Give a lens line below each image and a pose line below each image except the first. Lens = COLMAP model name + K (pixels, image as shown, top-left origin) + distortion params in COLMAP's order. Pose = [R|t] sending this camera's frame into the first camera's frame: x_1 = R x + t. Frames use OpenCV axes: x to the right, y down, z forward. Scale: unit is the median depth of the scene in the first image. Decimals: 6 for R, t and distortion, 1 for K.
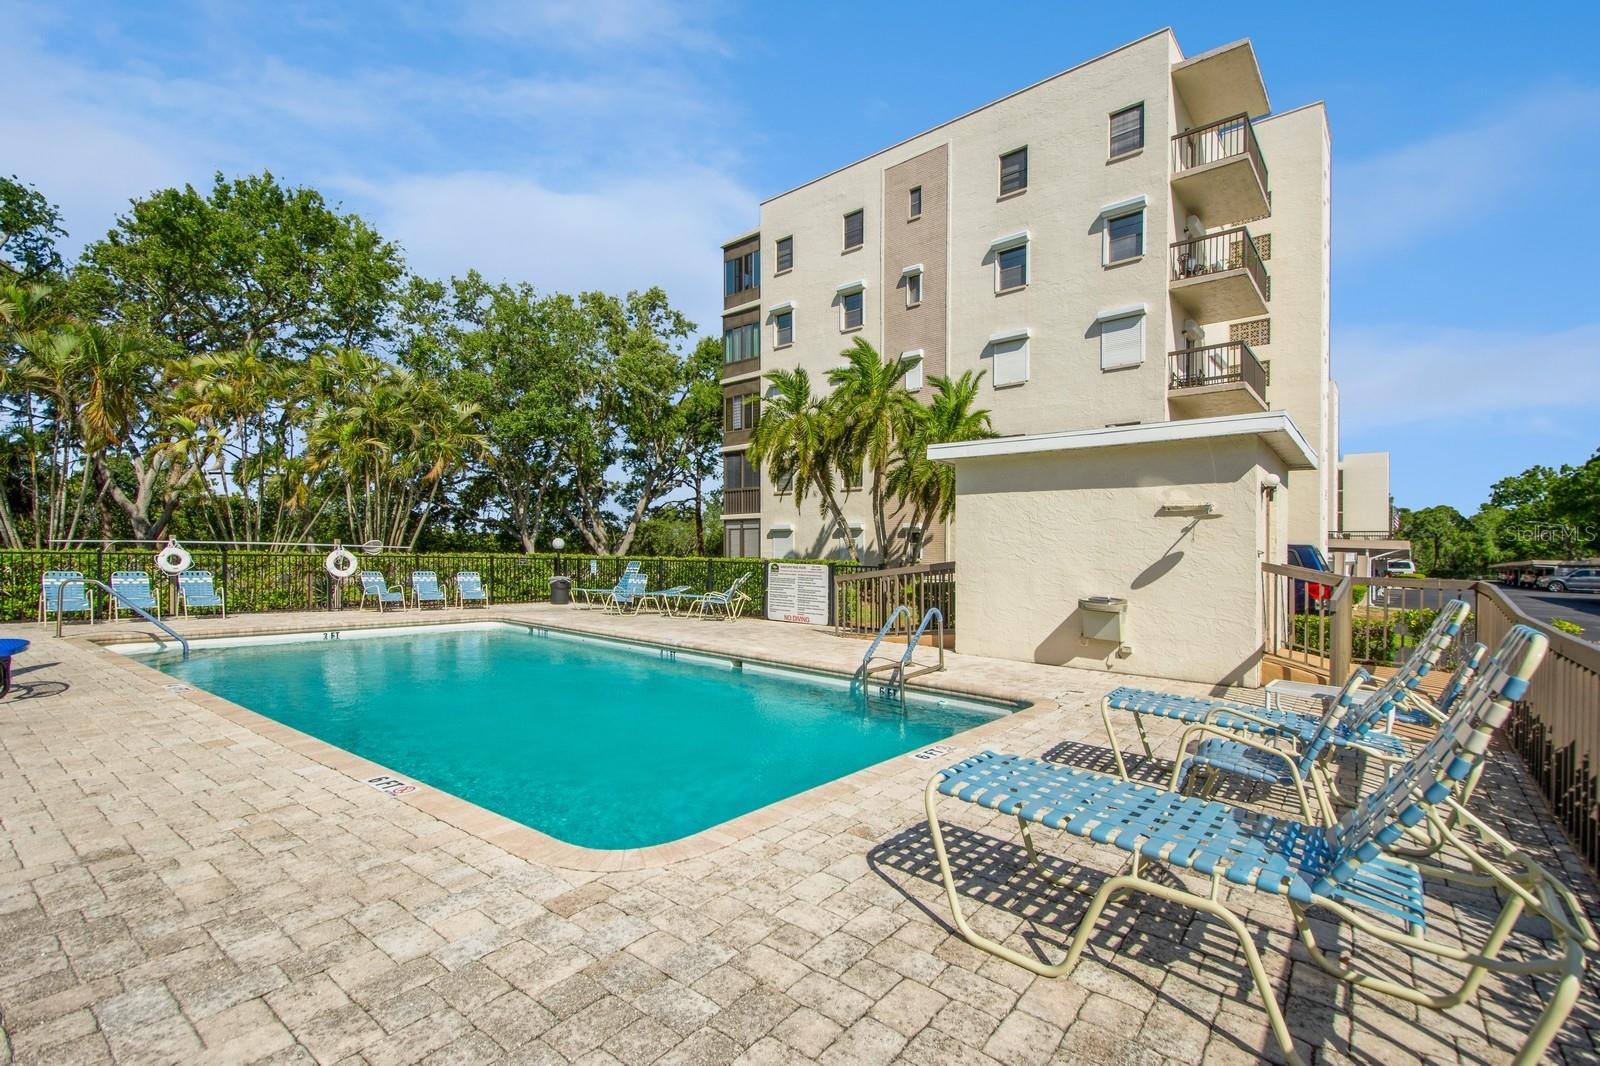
lens RADIAL K [[715.2, 0, 798.6], [0, 715.2, 545.9], [0, 0, 1]] dist [0.019251, -0.011451]
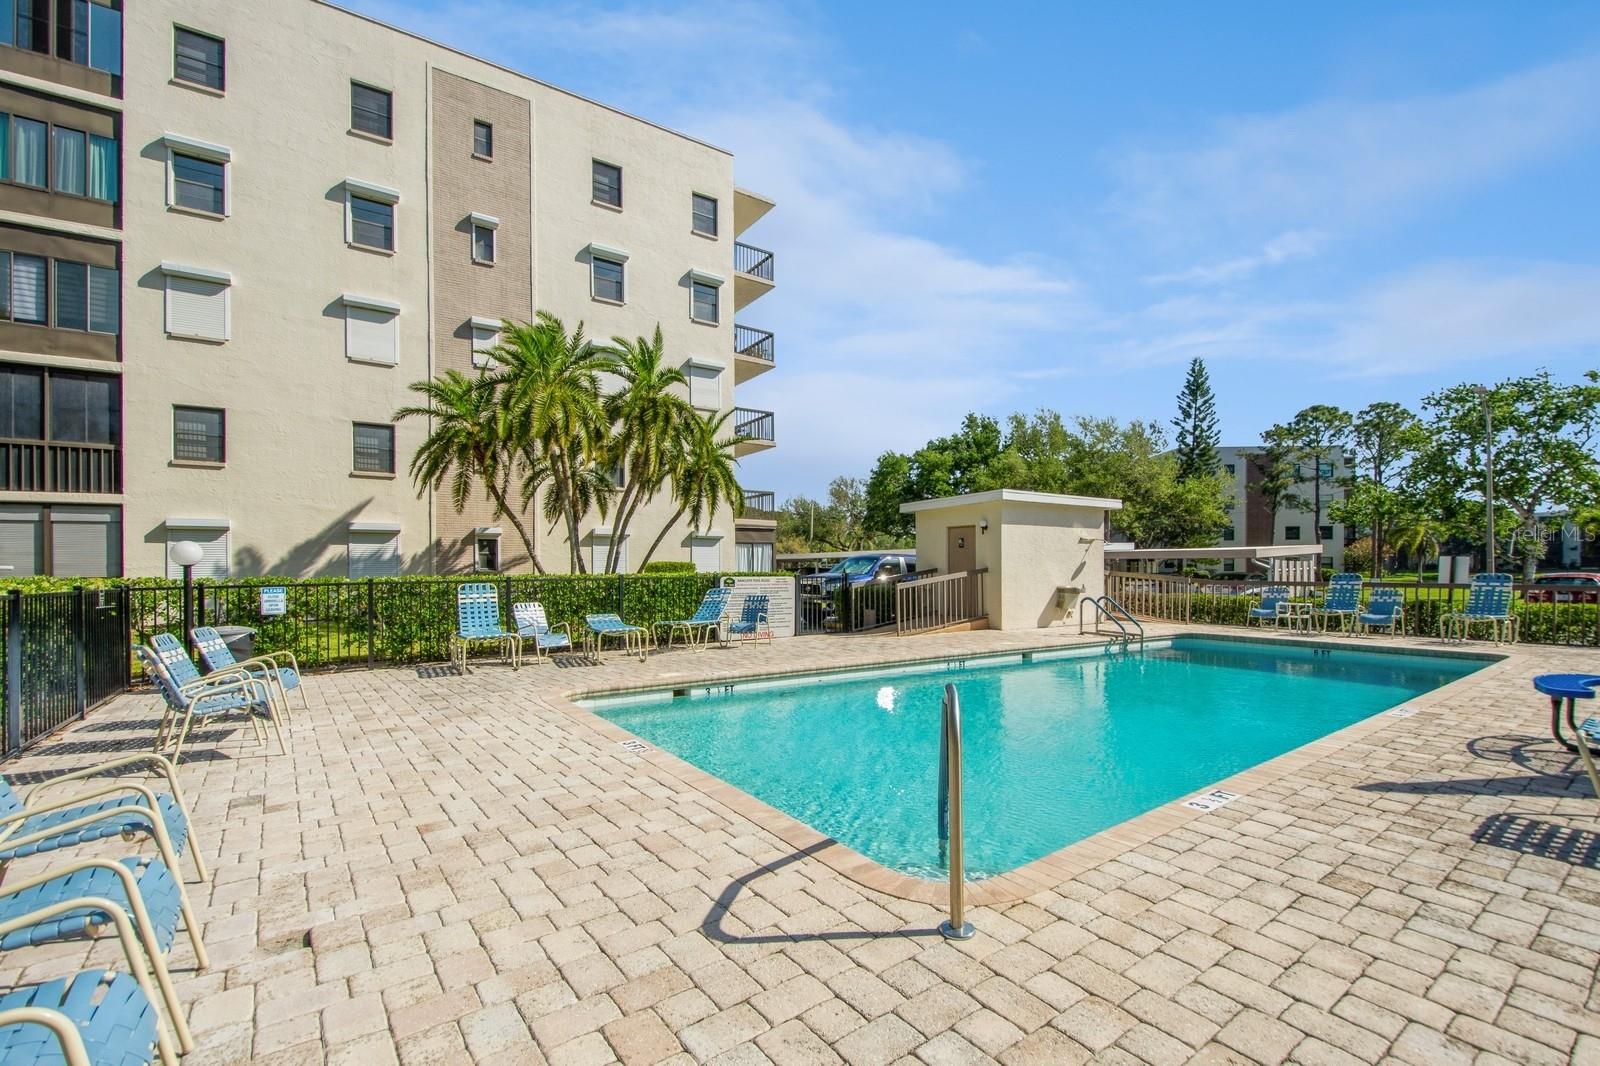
lens RADIAL K [[715.2, 0, 793.1], [0, 715.2, 561.5], [0, 0, 1]] dist [0.019251, -0.011451]
pose [[0.255868, 0.000553, 0.966712, -0.513535], [-0.002818, 0.999996, 0.000174, 0.004412], [-0.966708, -0.002769, 0.255868, 0.419225]]
